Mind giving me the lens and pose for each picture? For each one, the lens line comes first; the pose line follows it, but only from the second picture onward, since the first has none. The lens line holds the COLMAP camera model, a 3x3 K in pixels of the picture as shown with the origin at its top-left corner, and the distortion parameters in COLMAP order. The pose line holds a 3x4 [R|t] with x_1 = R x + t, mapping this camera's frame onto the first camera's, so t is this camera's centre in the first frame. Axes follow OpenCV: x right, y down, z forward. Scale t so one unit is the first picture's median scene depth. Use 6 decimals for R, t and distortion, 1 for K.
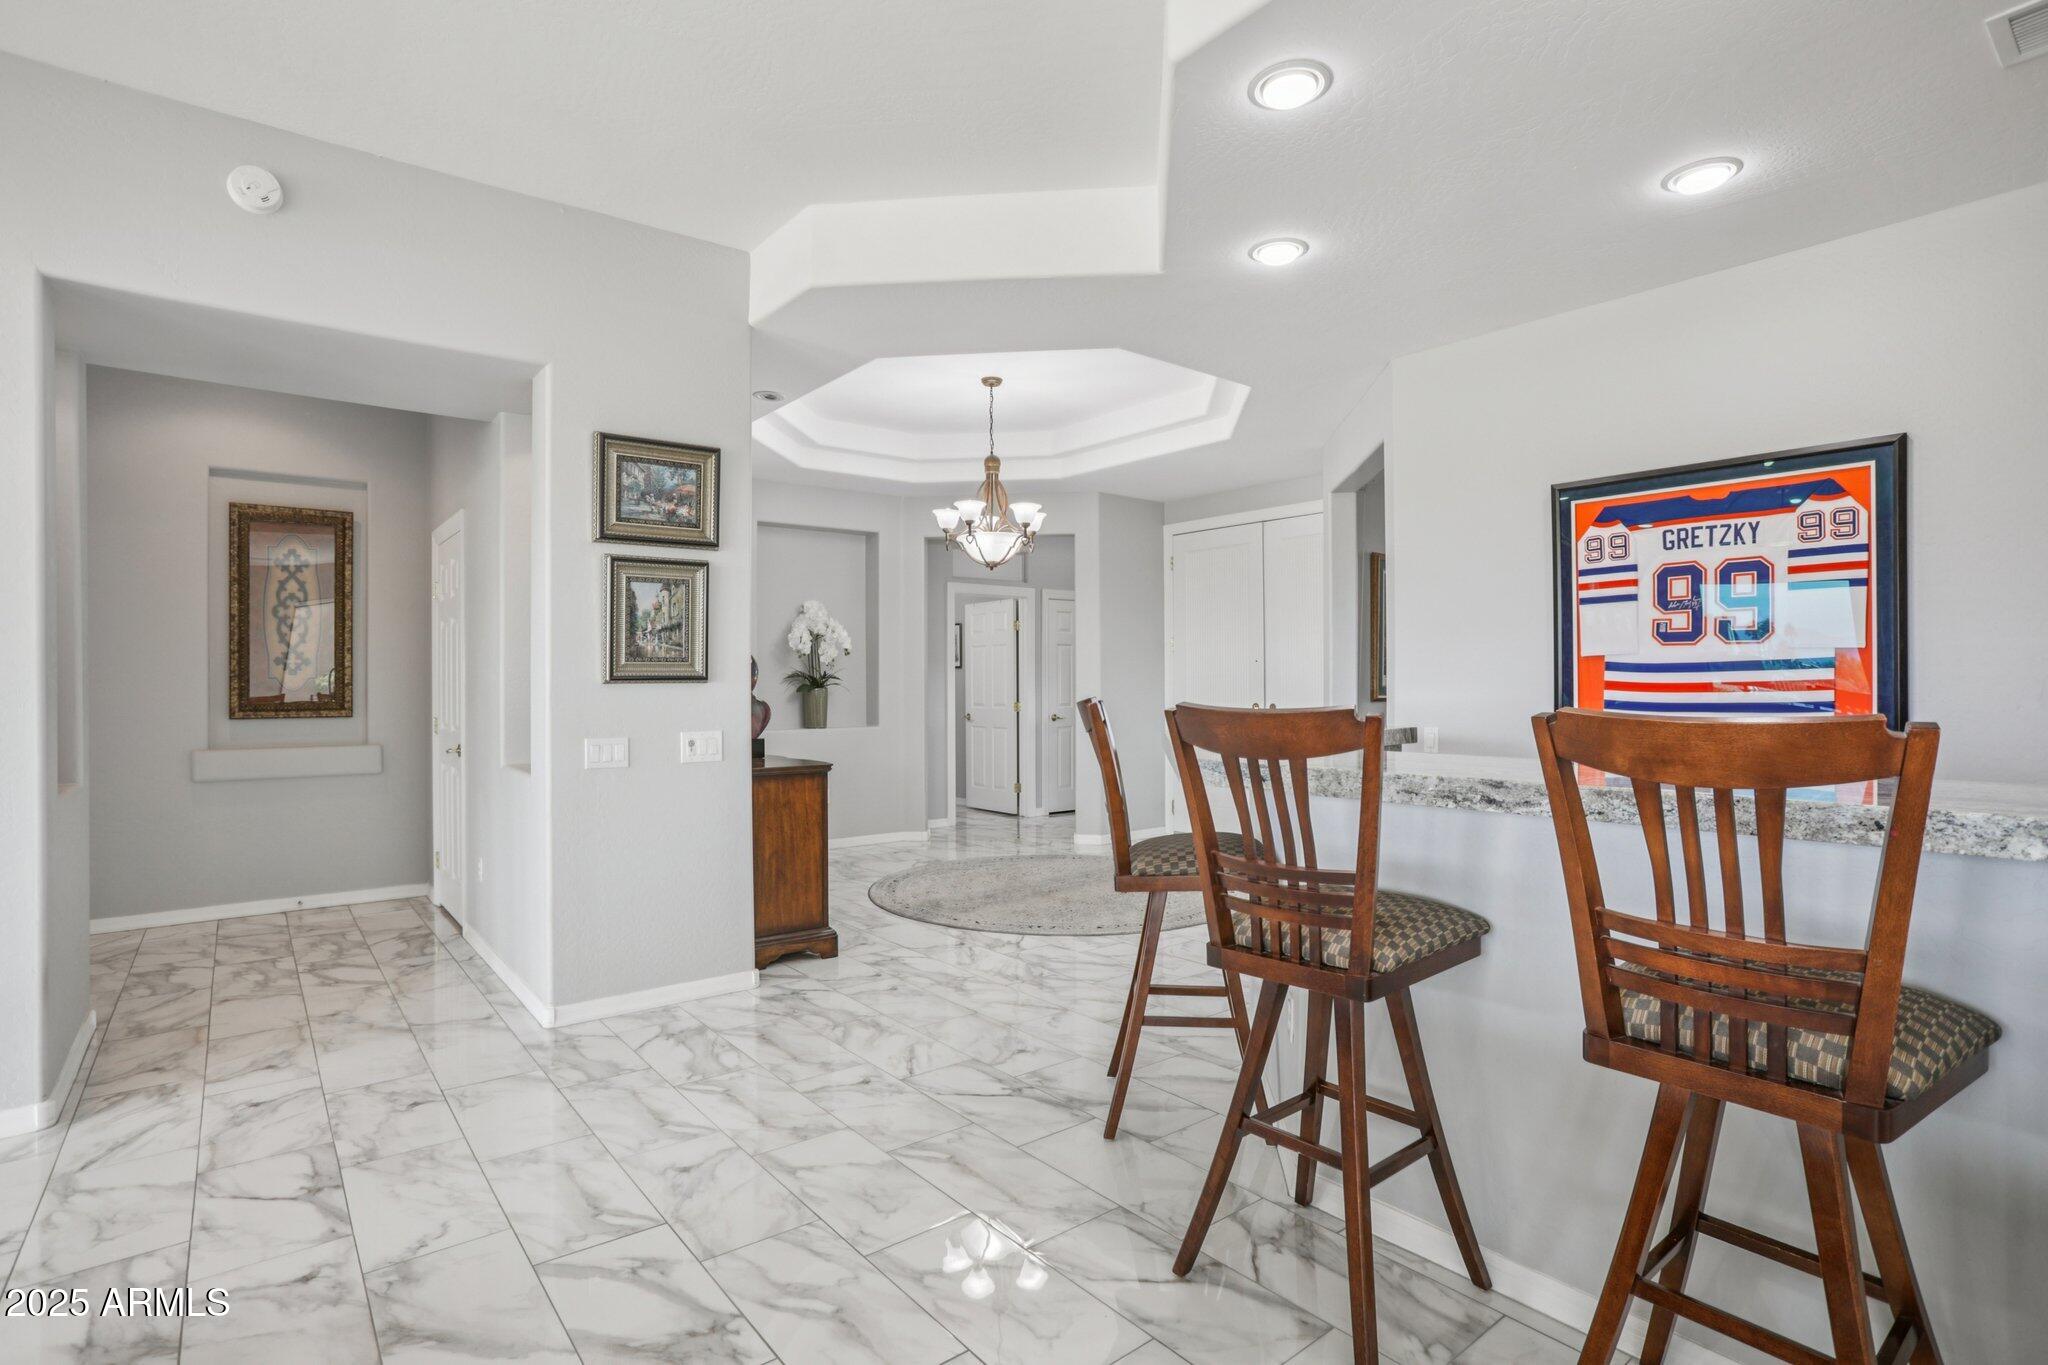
lens RADIAL K [[981.8, 0, 1042.3], [0, 981.8, 679.6], [0, 0, 1]] dist [-0.022558, 0.004054]
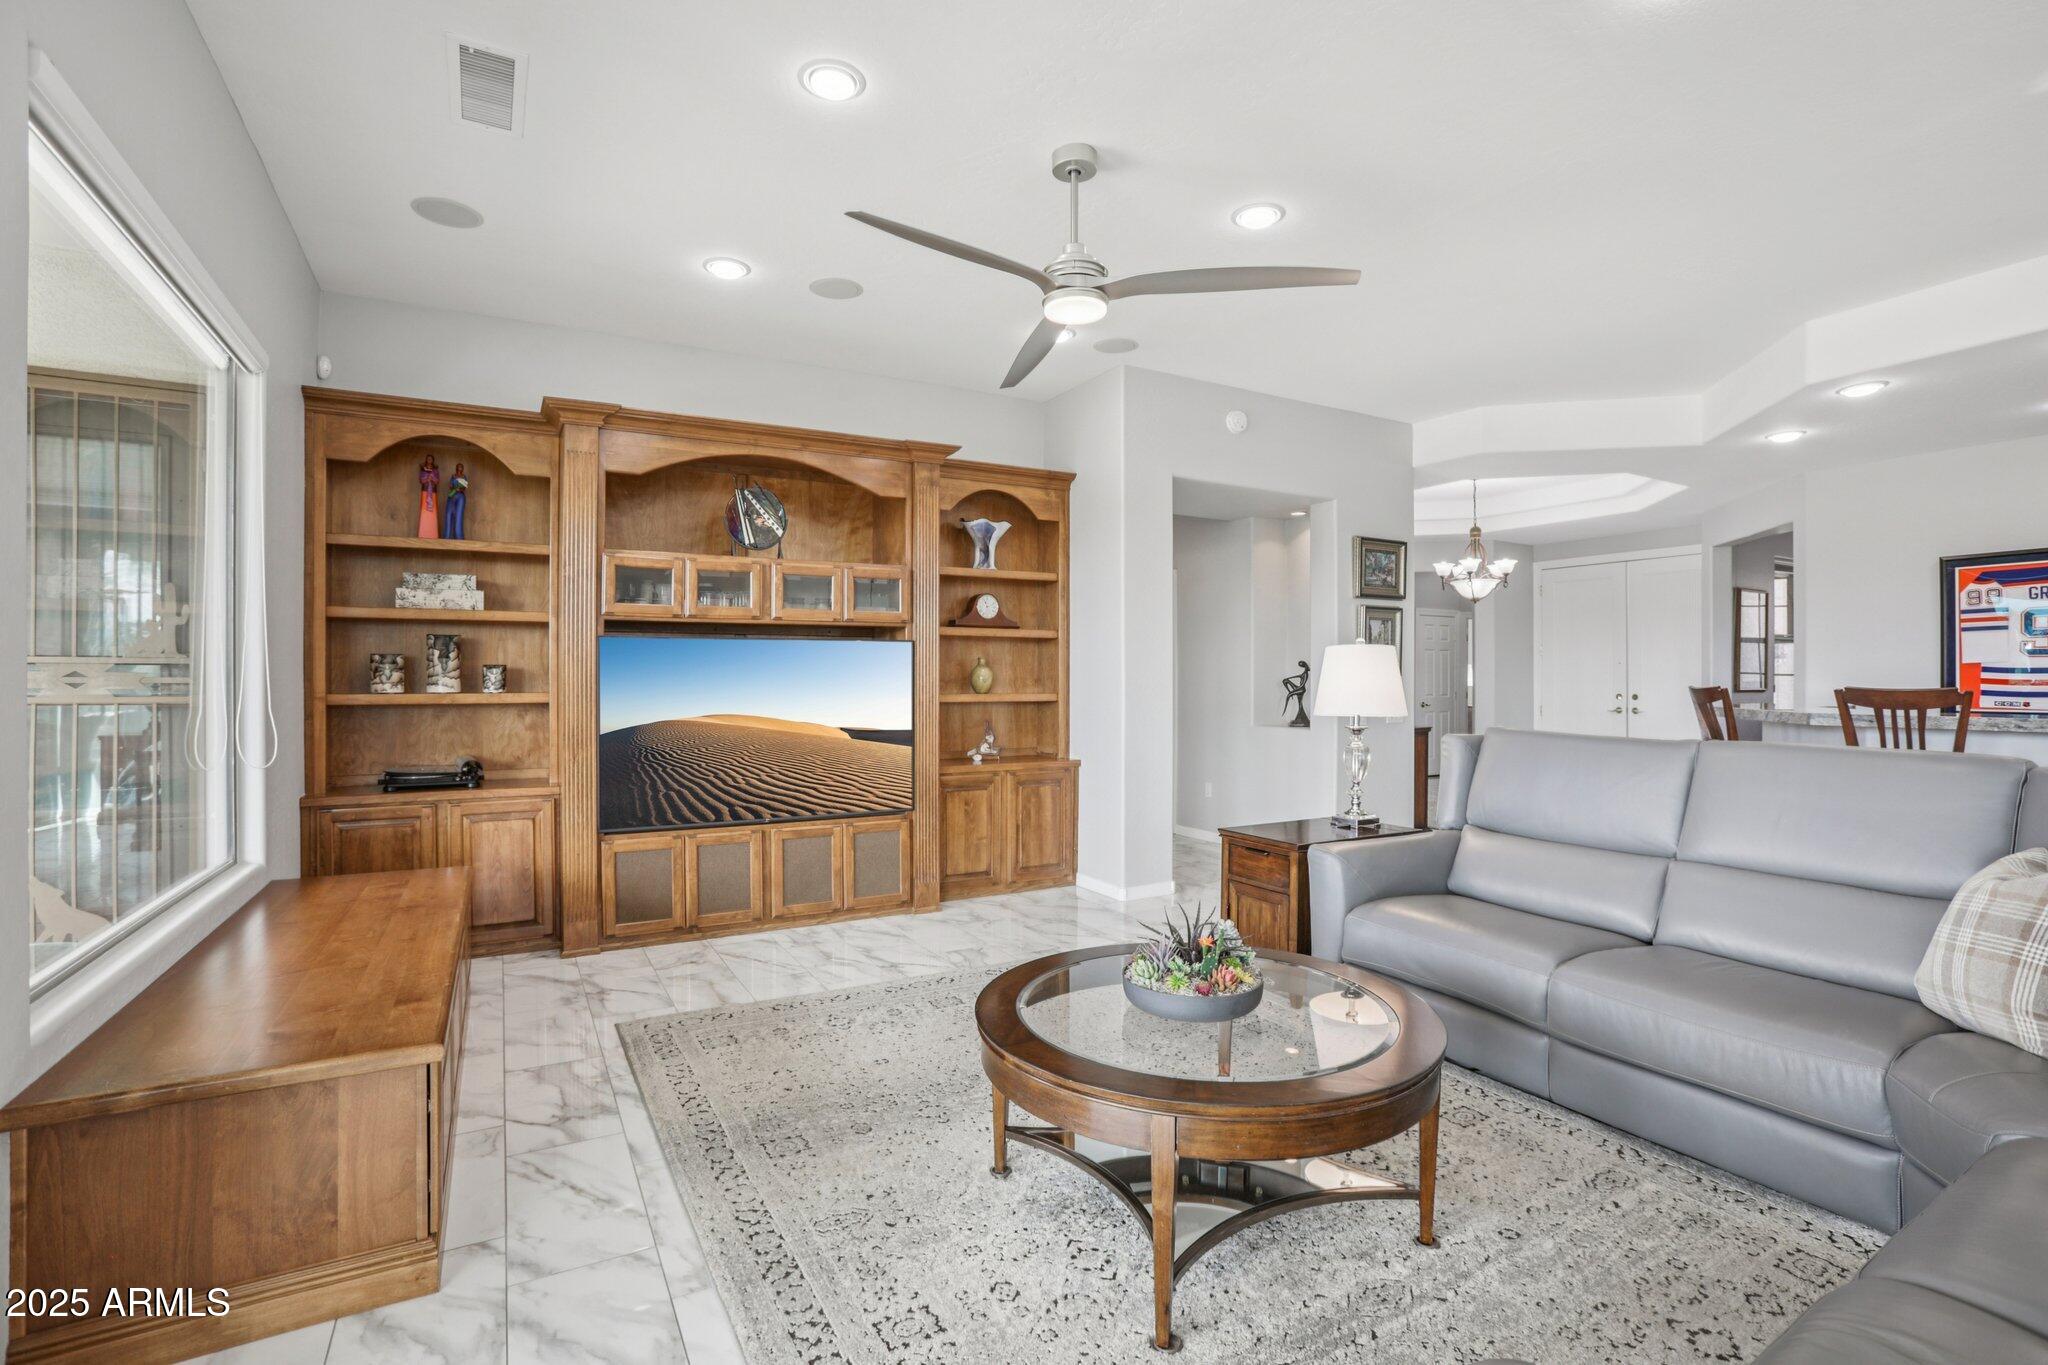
lens RADIAL K [[949.2, 0, 1036.7], [0, 949.2, 678.8], [0, 0, 1]] dist [-0.048838, 0.015975]
pose [[0.986694, 0.003479, -0.162554, -0.785714], [-0.003833, 0.999991, -0.001862, 0.011861], [0.162546, 0.002460, 0.986698, -0.827545]]
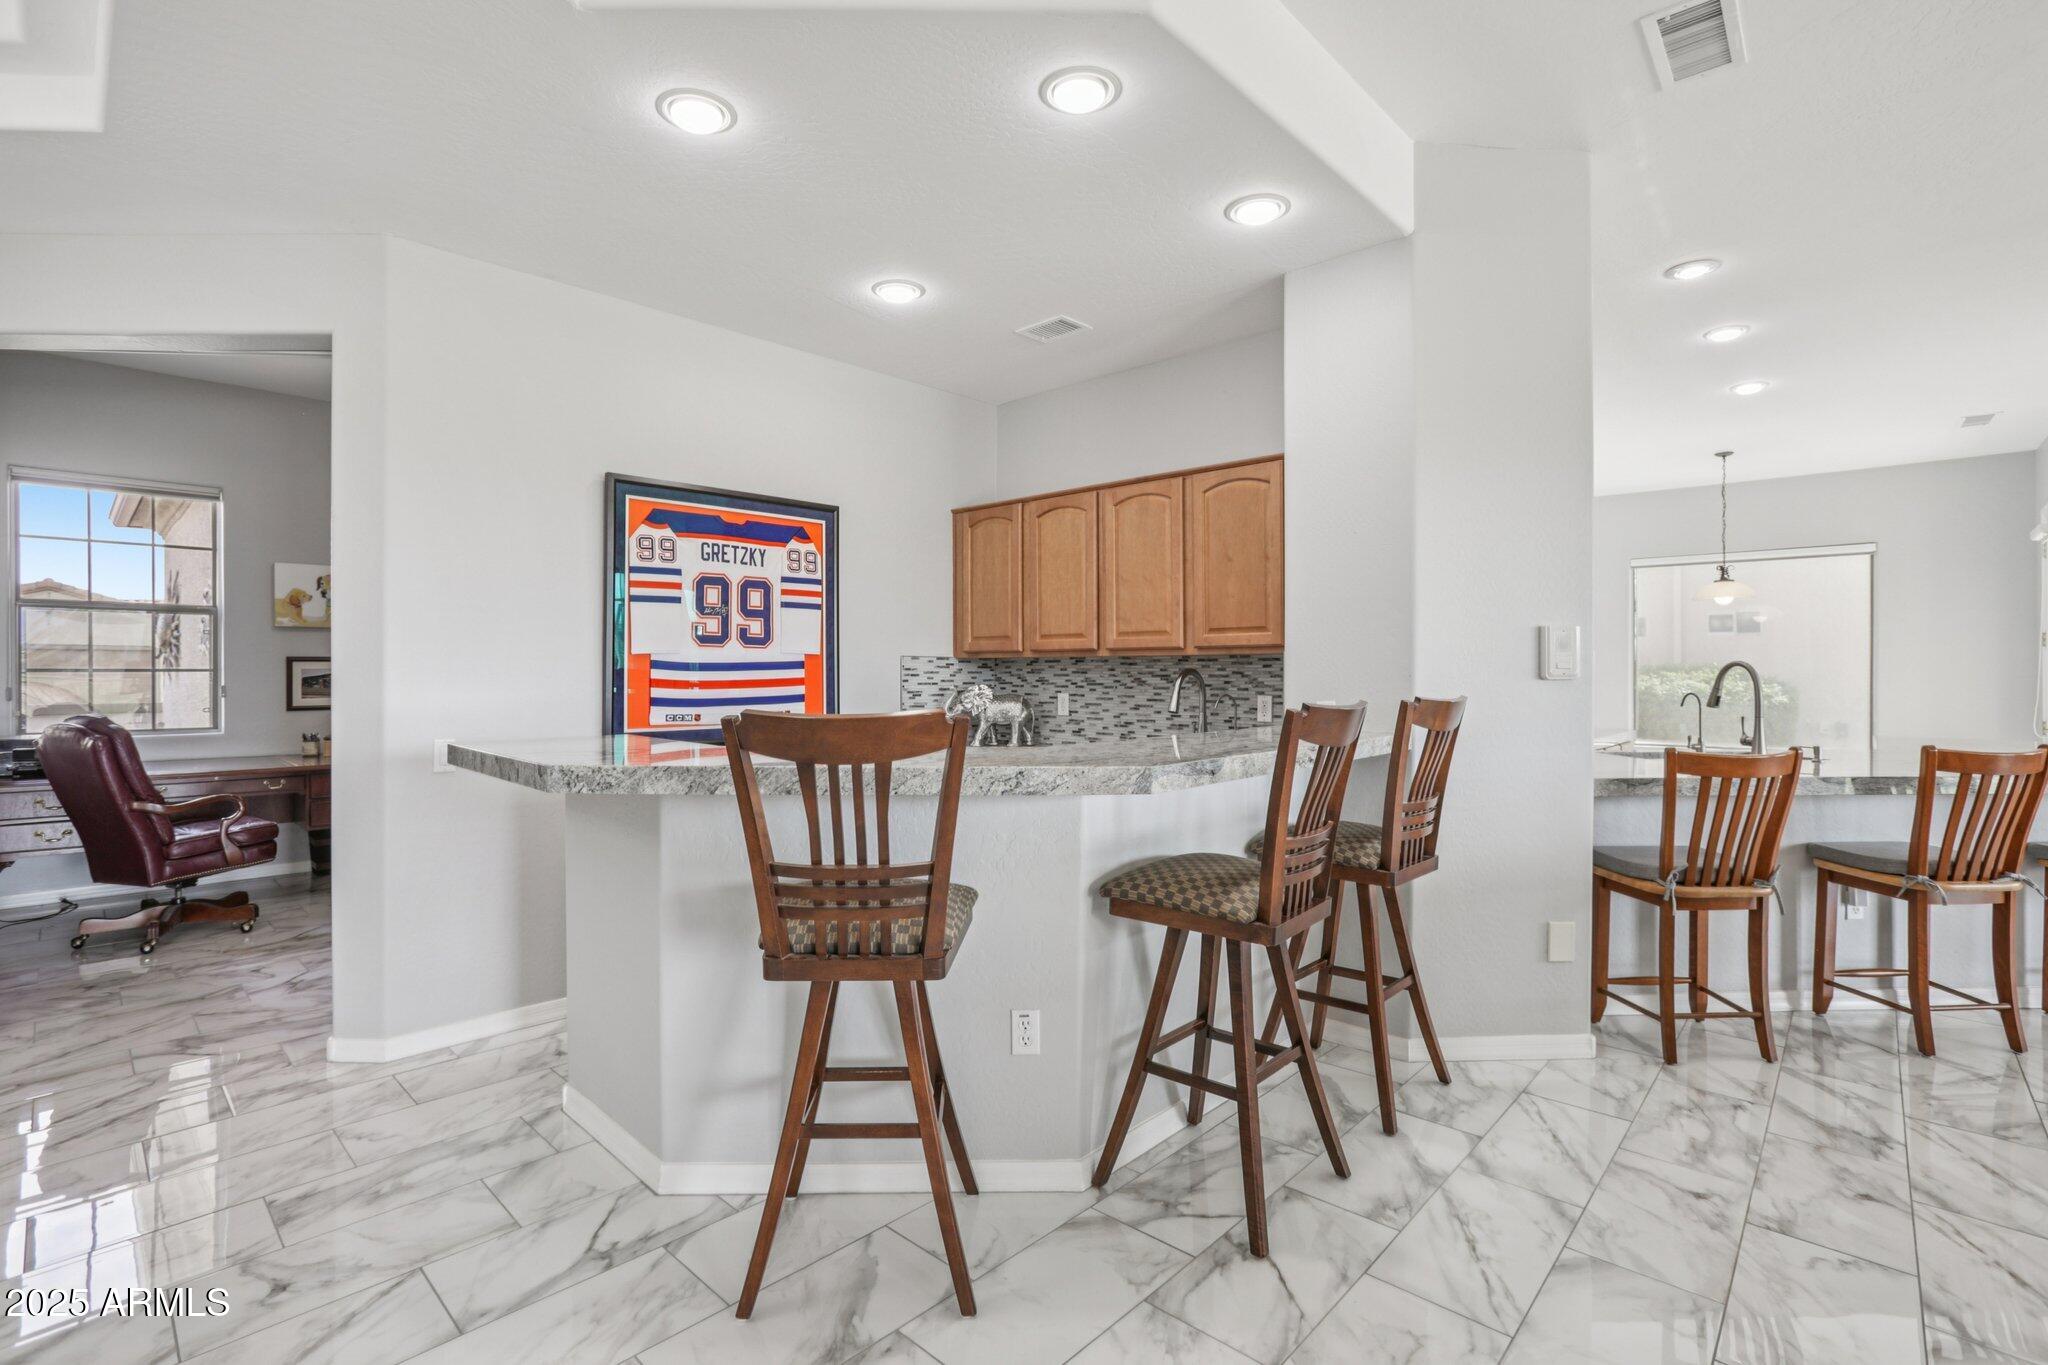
lens RADIAL K [[949.2, 0, 982.1], [0, 949.2, 676.5], [0, 0, 1]] dist [-0.048838, 0.015975]
pose [[-0.112273, -0.001032, 0.993677, -0.469689], [0.001612, 0.999998, 0.001220, -0.002098], [-0.993676, 0.001739, -0.112271, 0.822160]]
